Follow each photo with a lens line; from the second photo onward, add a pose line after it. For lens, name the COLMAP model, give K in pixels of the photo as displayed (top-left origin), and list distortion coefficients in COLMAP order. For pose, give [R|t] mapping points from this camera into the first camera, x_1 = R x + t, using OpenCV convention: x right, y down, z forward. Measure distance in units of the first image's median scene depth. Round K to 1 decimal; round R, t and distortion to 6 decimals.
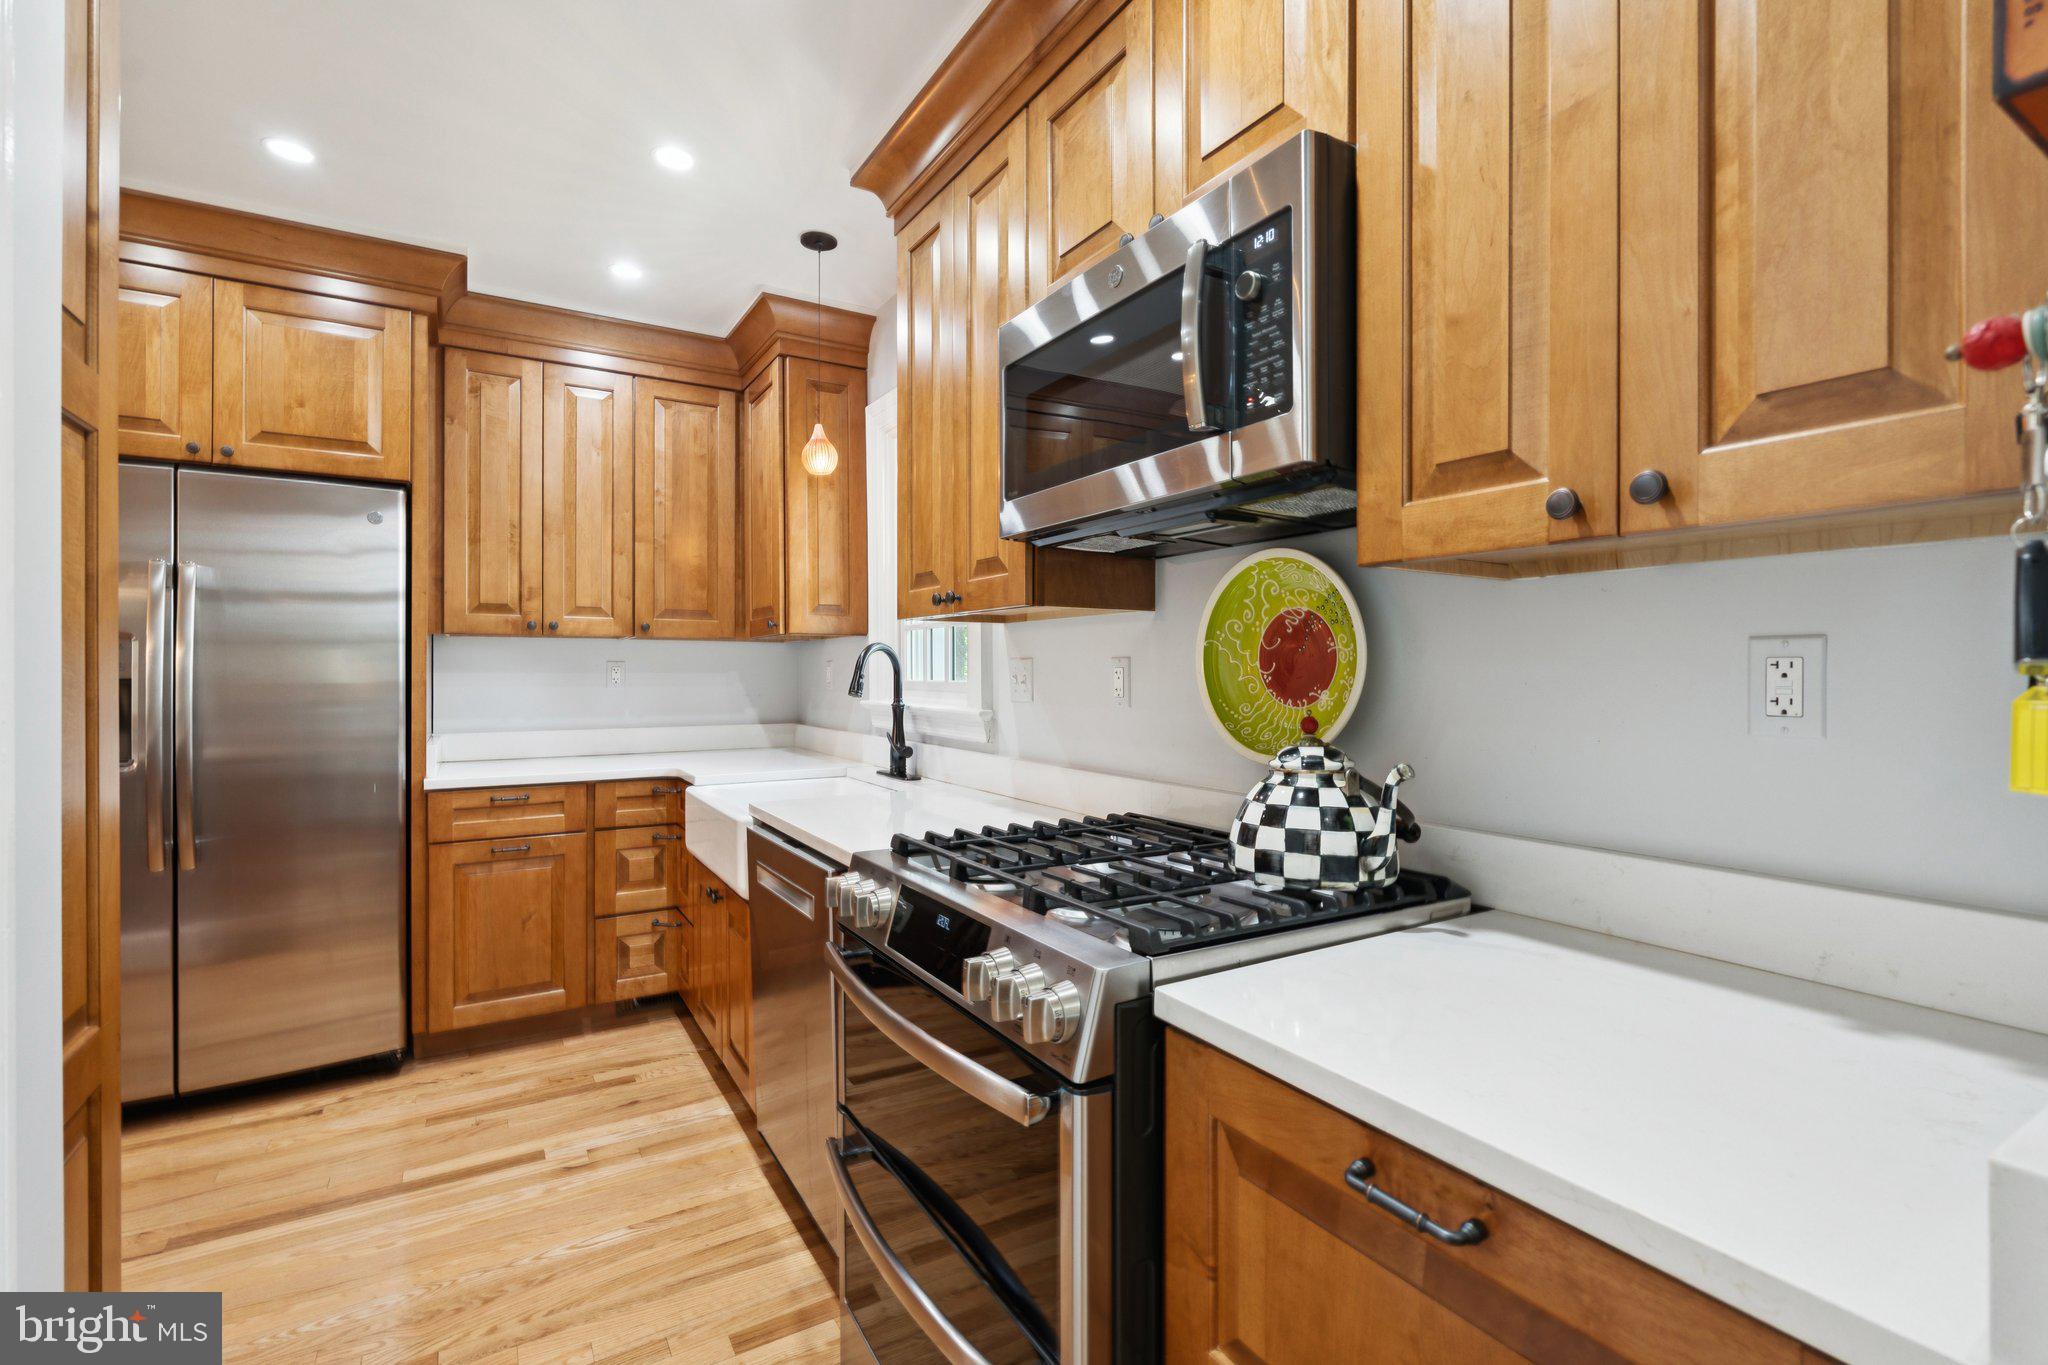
lens RADIAL K [[907.2, 0, 1020.0], [0, 907.2, 671.3], [0, 0, 1]] dist [-0.004587, 0.000063]
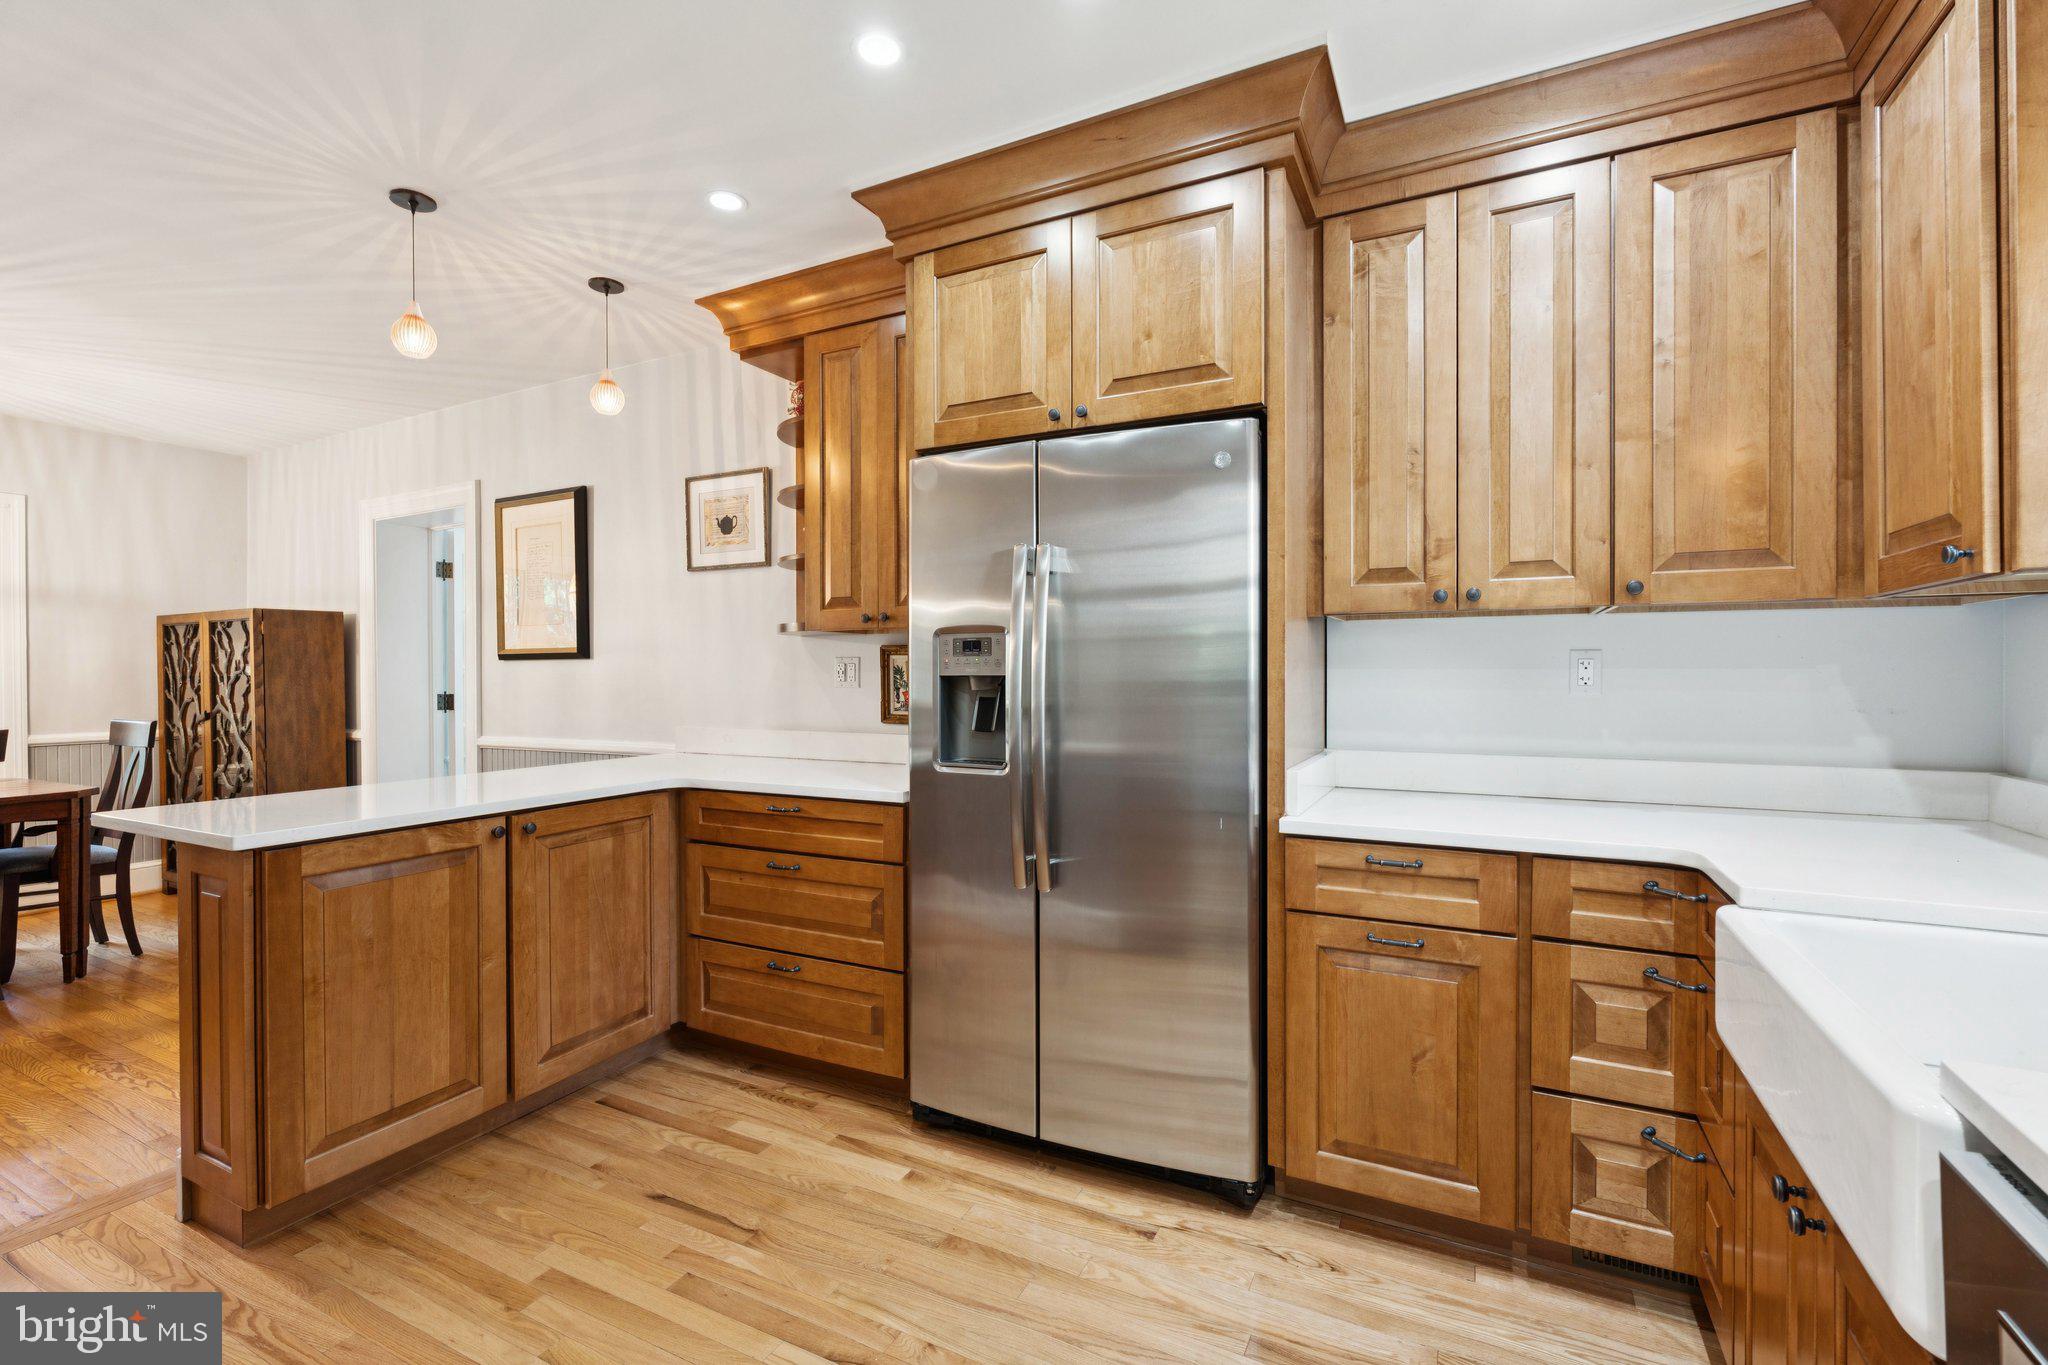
lens RADIAL K [[894.7, 0, 1018.6], [0, 894.7, 677.3], [0, 0, 1]] dist [-0.002615, -0.000284]
pose [[0.520501, 0.003087, -0.853856, -0.150219], [0.002352, 0.999984, 0.005049, 0.004316], [0.853858, -0.004636, 0.520486, 0.418467]]
